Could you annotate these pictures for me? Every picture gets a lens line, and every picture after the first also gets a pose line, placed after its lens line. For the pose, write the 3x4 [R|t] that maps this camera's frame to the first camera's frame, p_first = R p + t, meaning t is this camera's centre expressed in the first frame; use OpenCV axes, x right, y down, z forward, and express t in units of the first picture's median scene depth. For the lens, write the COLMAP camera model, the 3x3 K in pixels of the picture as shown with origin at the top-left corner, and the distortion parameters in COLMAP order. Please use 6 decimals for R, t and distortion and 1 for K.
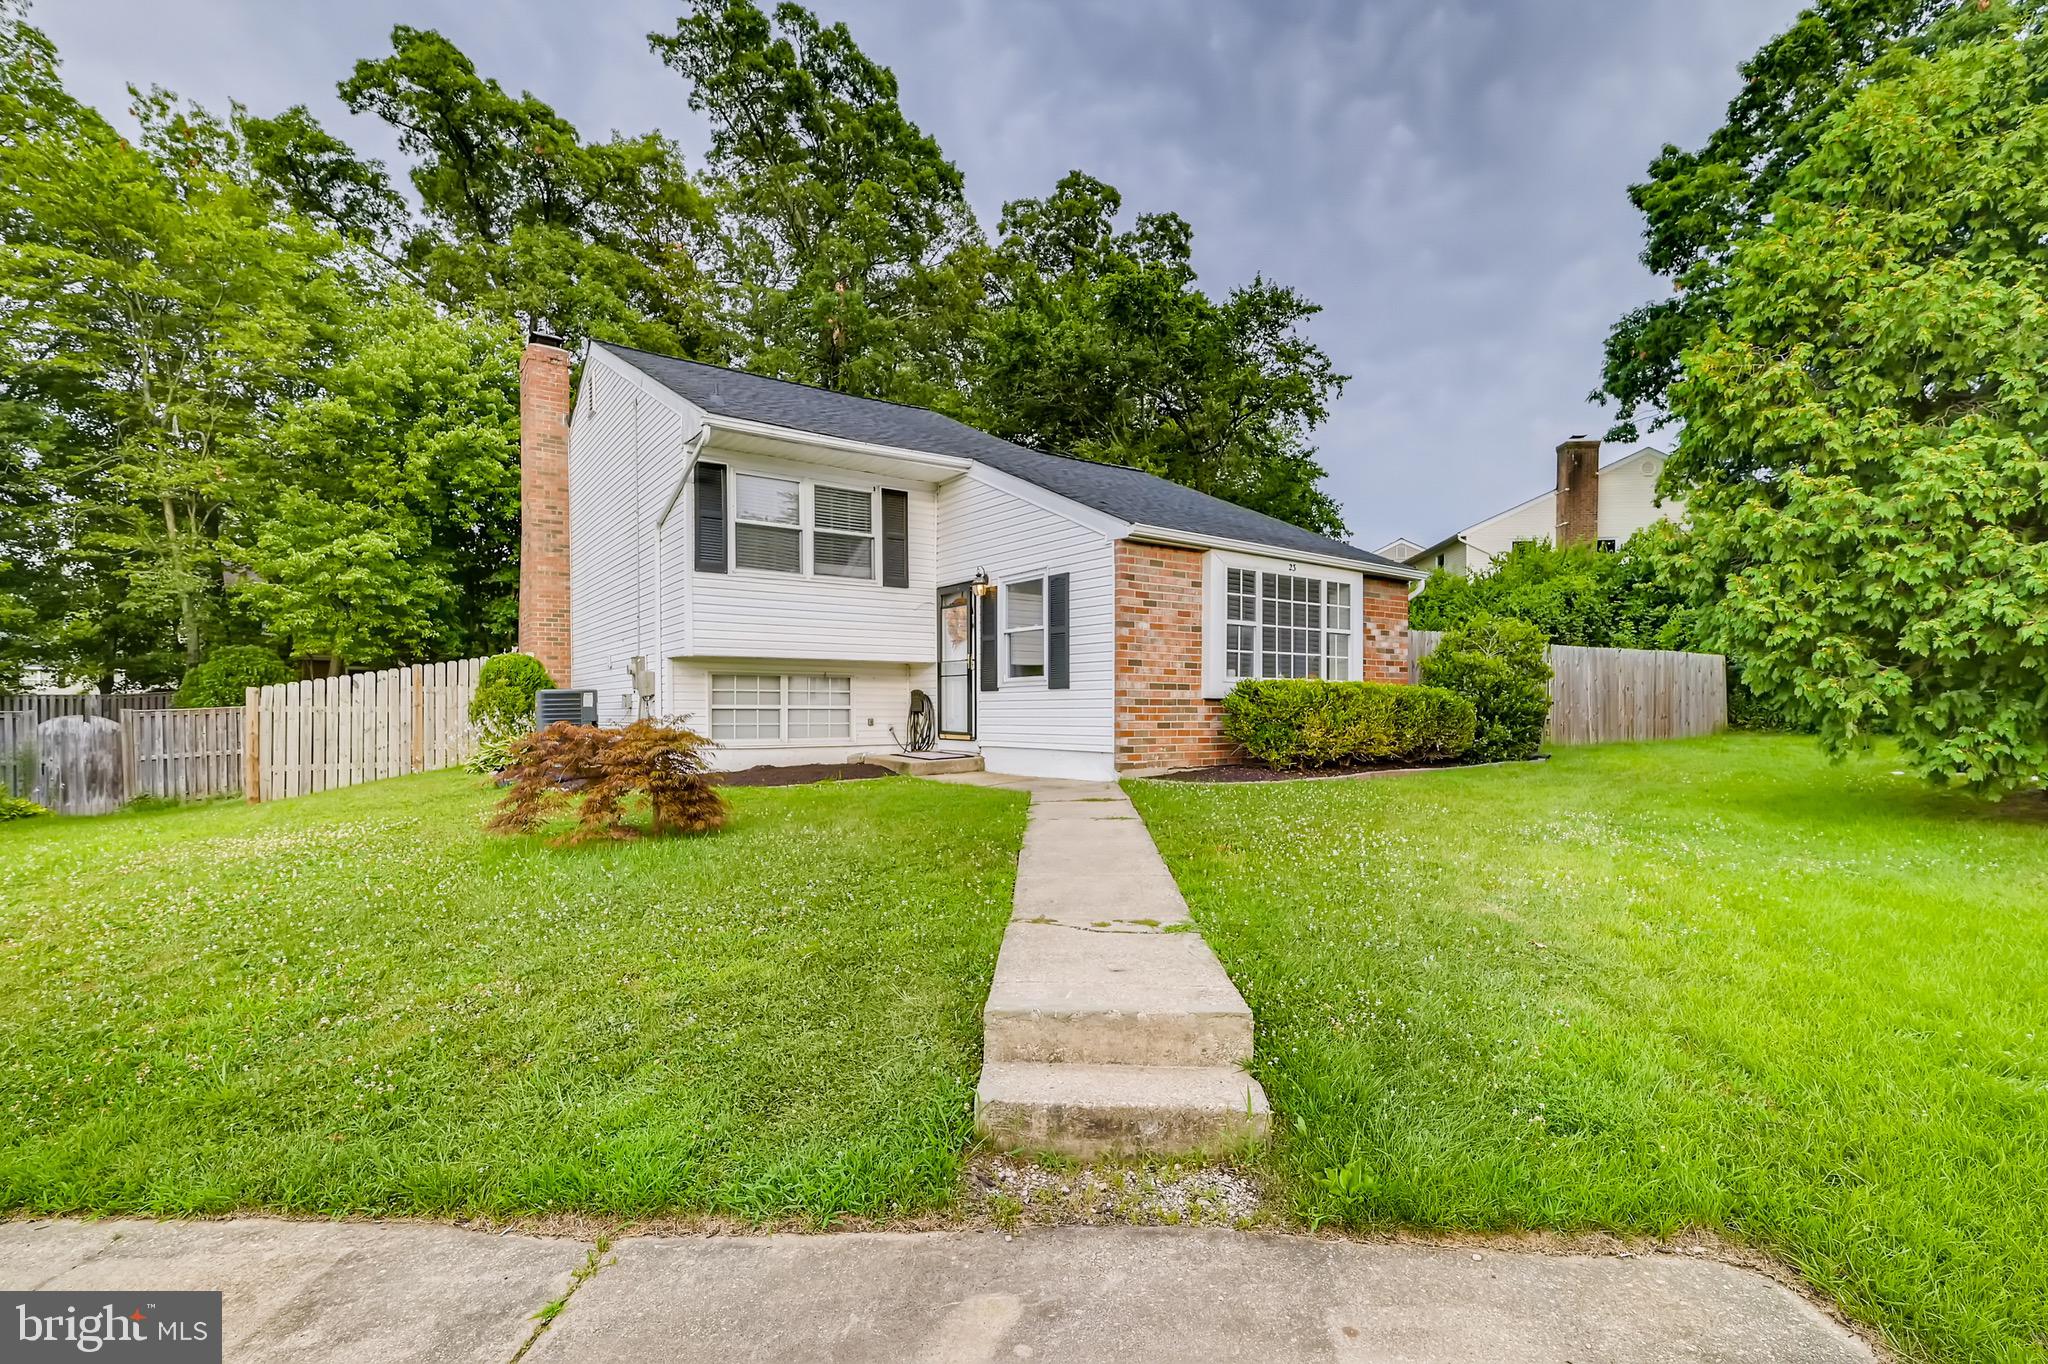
lens RADIAL K [[939.6, 0, 1021.2], [0, 939.6, 725.1], [0, 0, 1]] dist [0.002162, 0.000084]
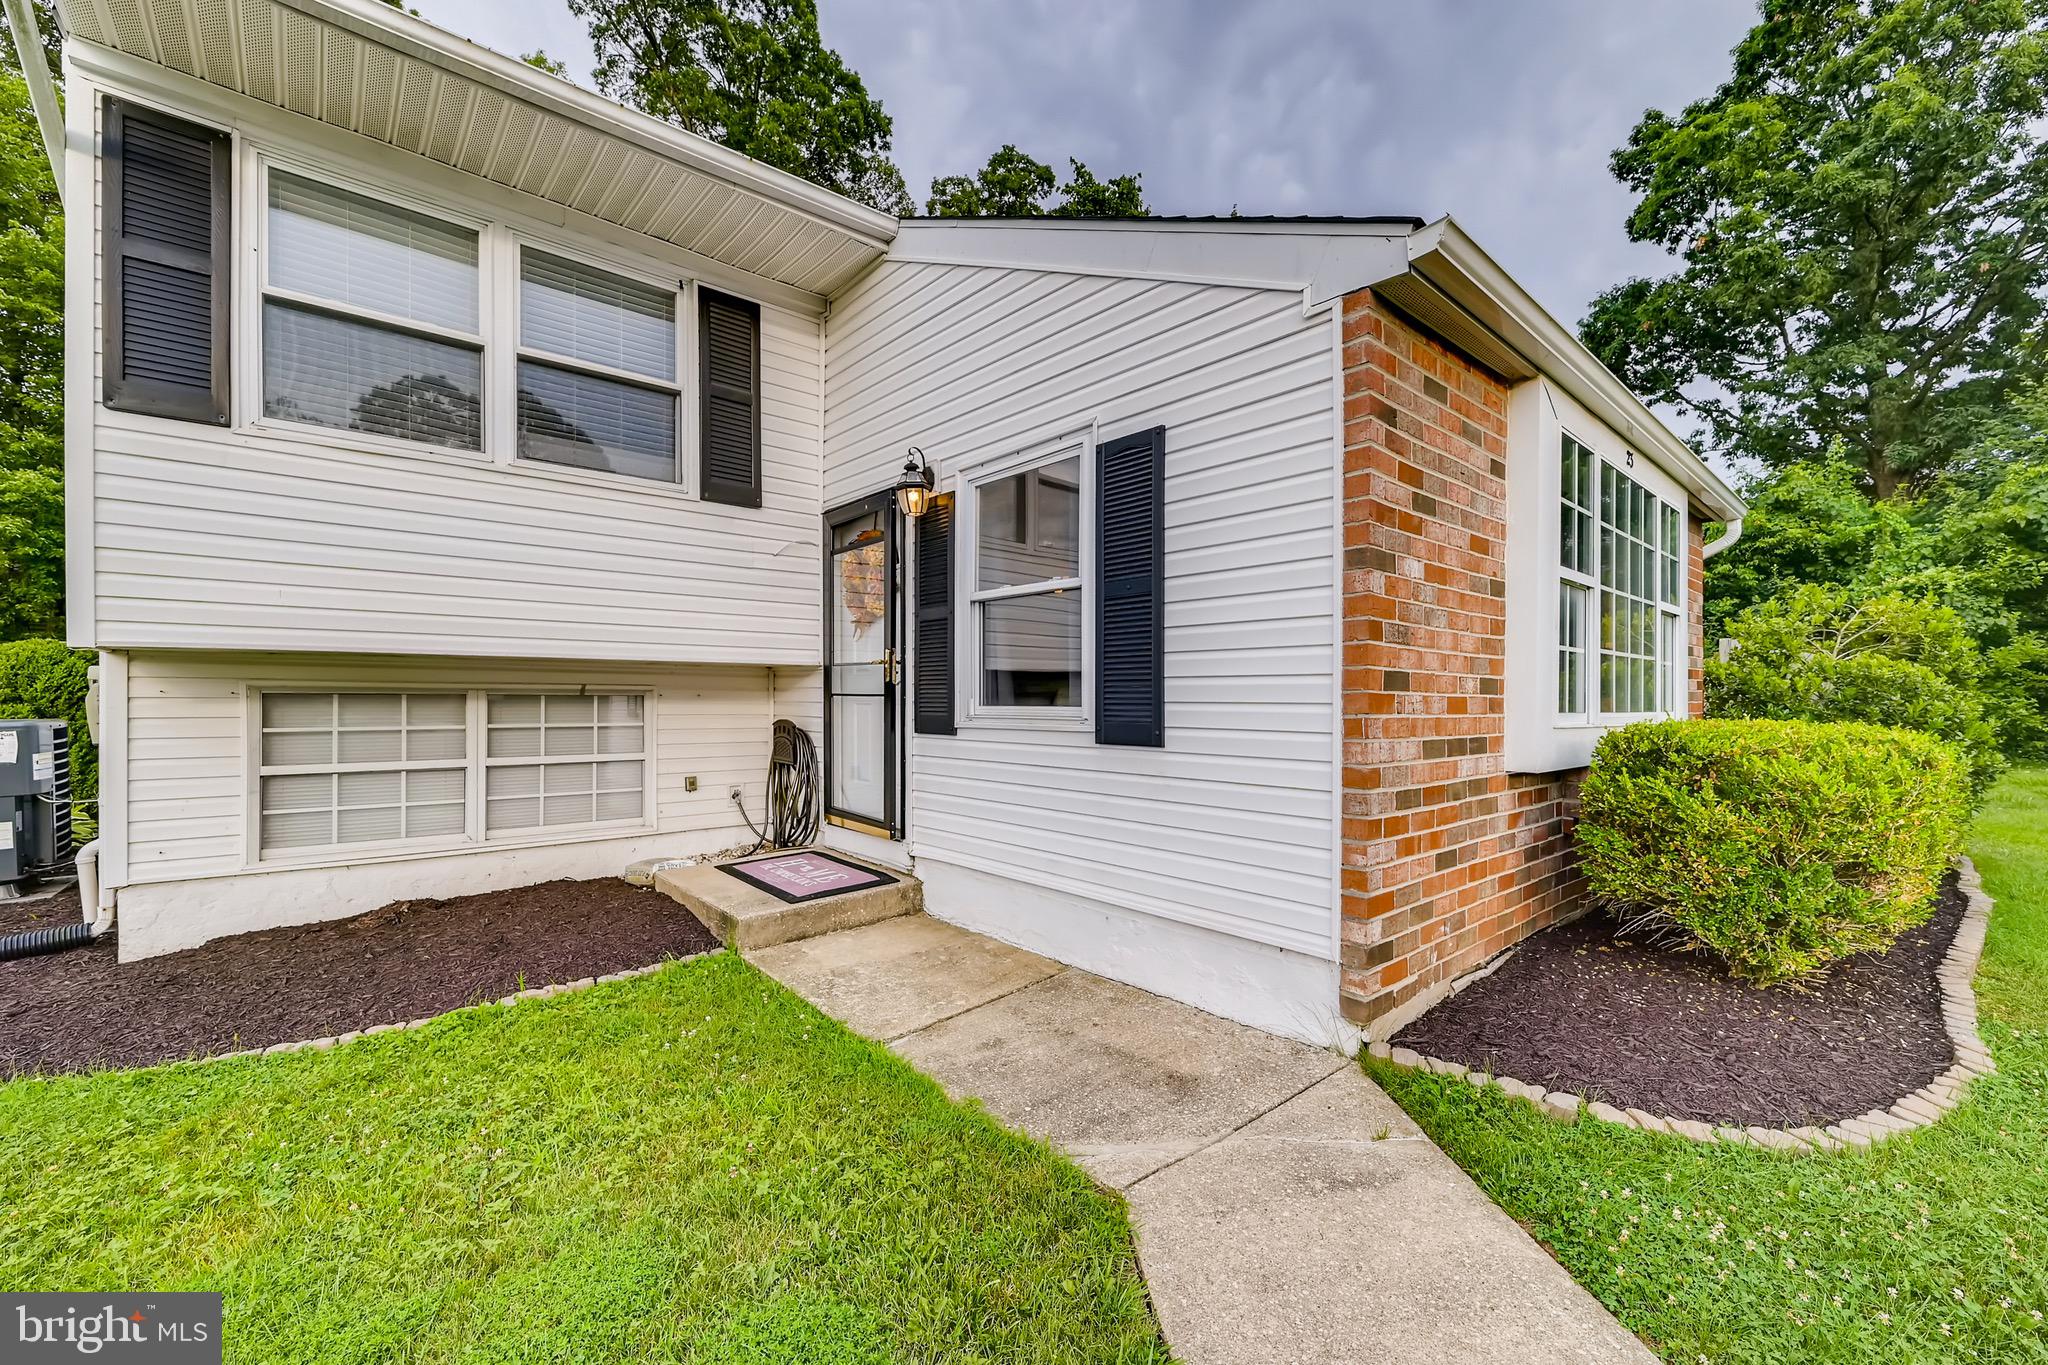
lens RADIAL K [[831.8, 0, 1011.5], [0, 831.8, 702.8], [0, 0, 1]] dist [0.000430, -0.000151]
pose [[0.996611, 0.003270, 0.082189, -0.027803], [-0.002413, 0.999942, -0.010523, -0.043131], [-0.082219, 0.010289, 0.996561, 0.563214]]
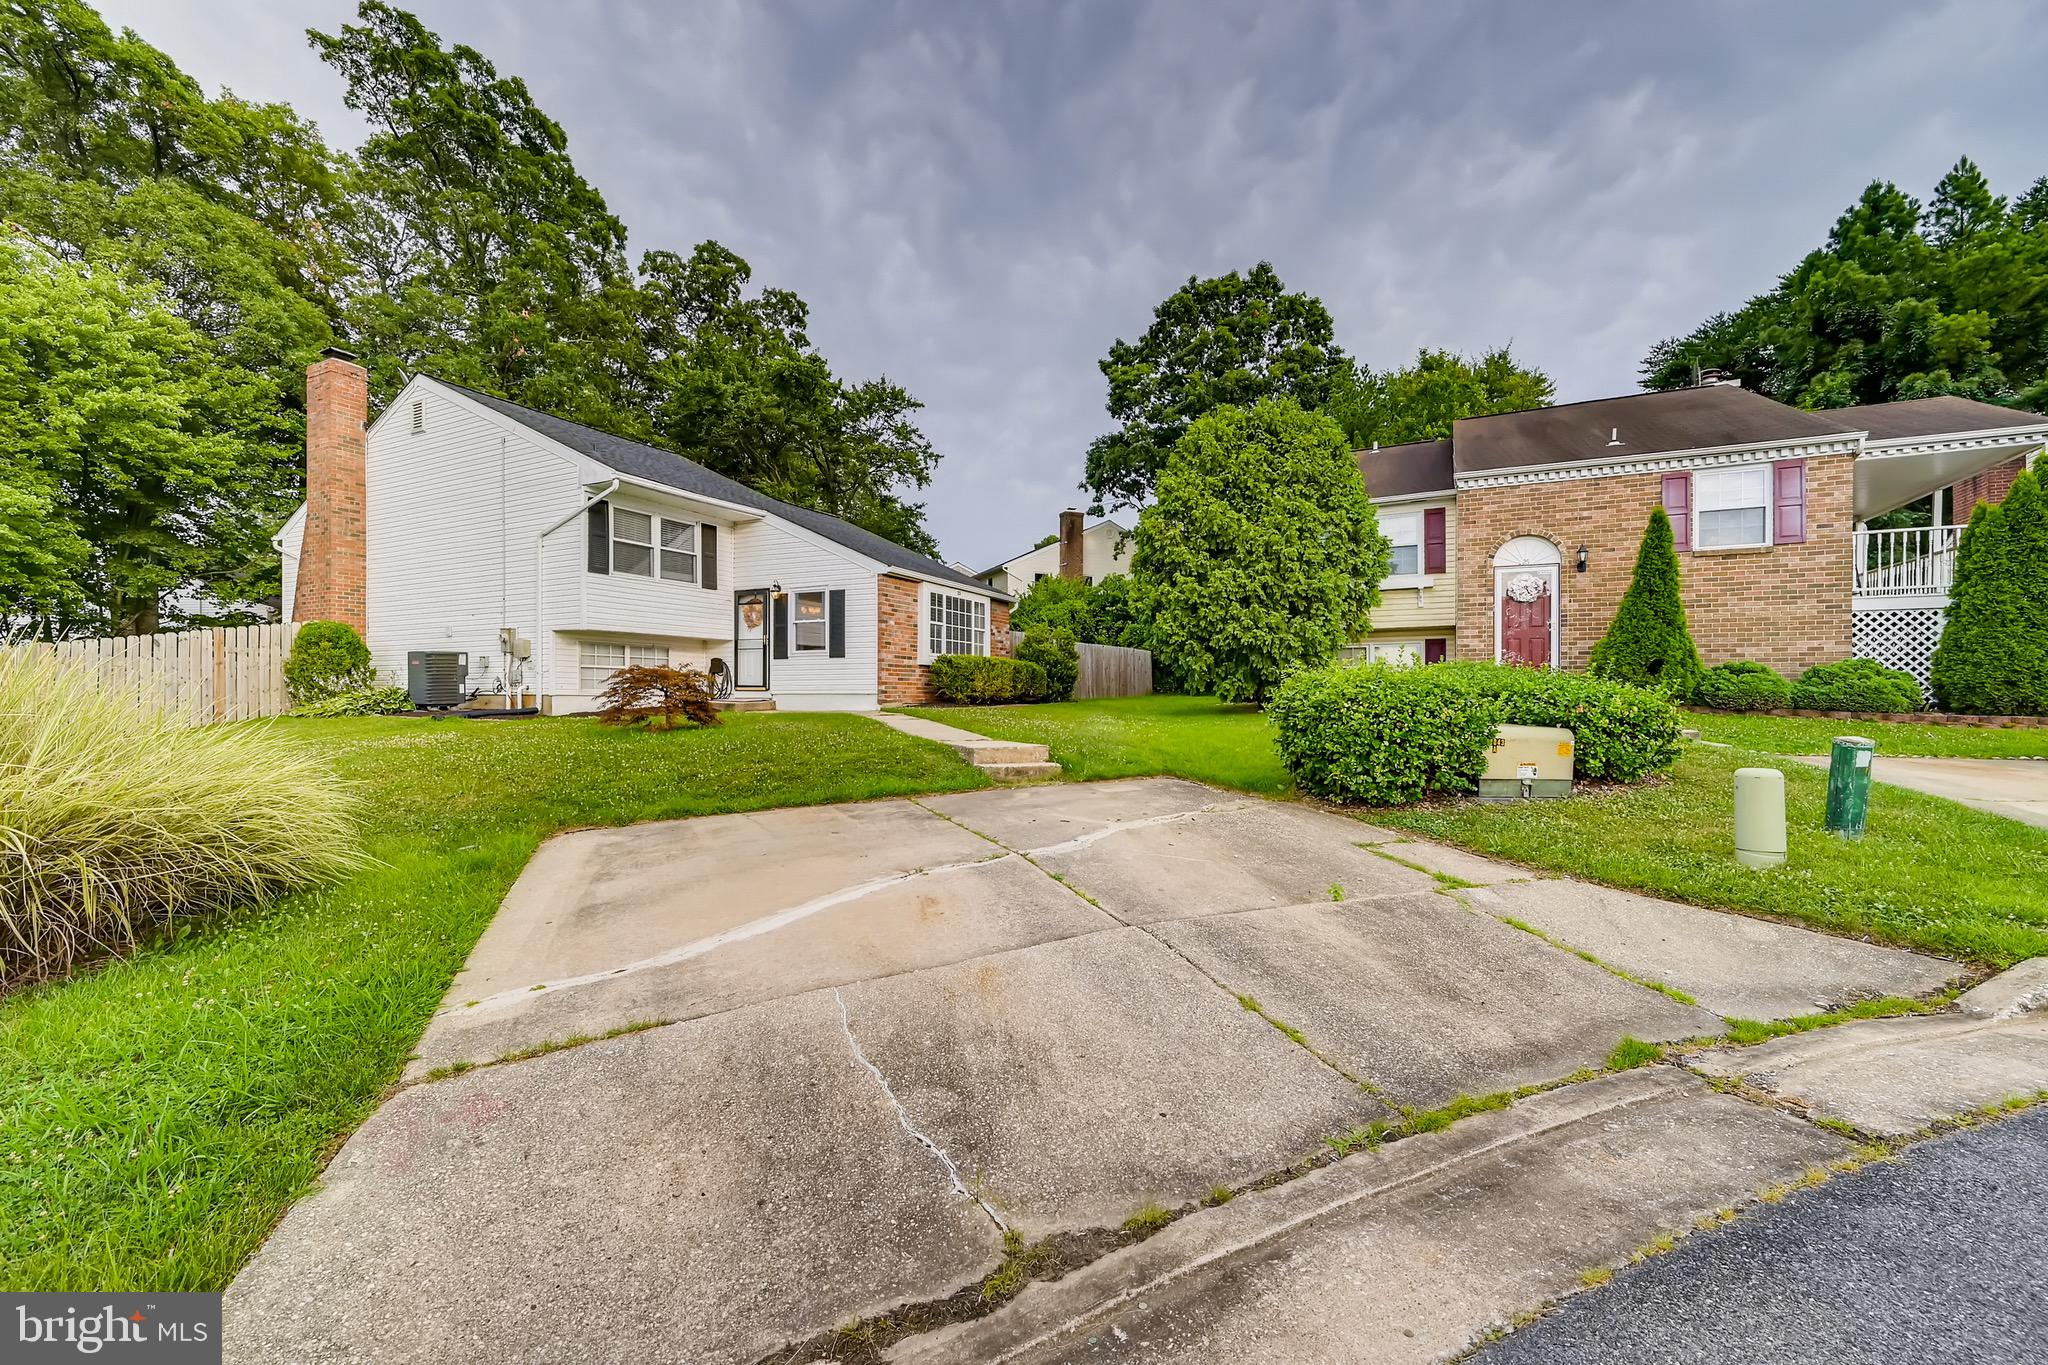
lens RADIAL K [[812.2, 0, 1024.8], [0, 812.2, 691.4], [0, 0, 1]] dist [0.000594, -0.000168]
pose [[0.880992, 0.002251, 0.473126, -0.295237], [0.005800, 0.999862, -0.015556, 0.039088], [-0.473096, 0.016449, 0.880858, -0.372661]]
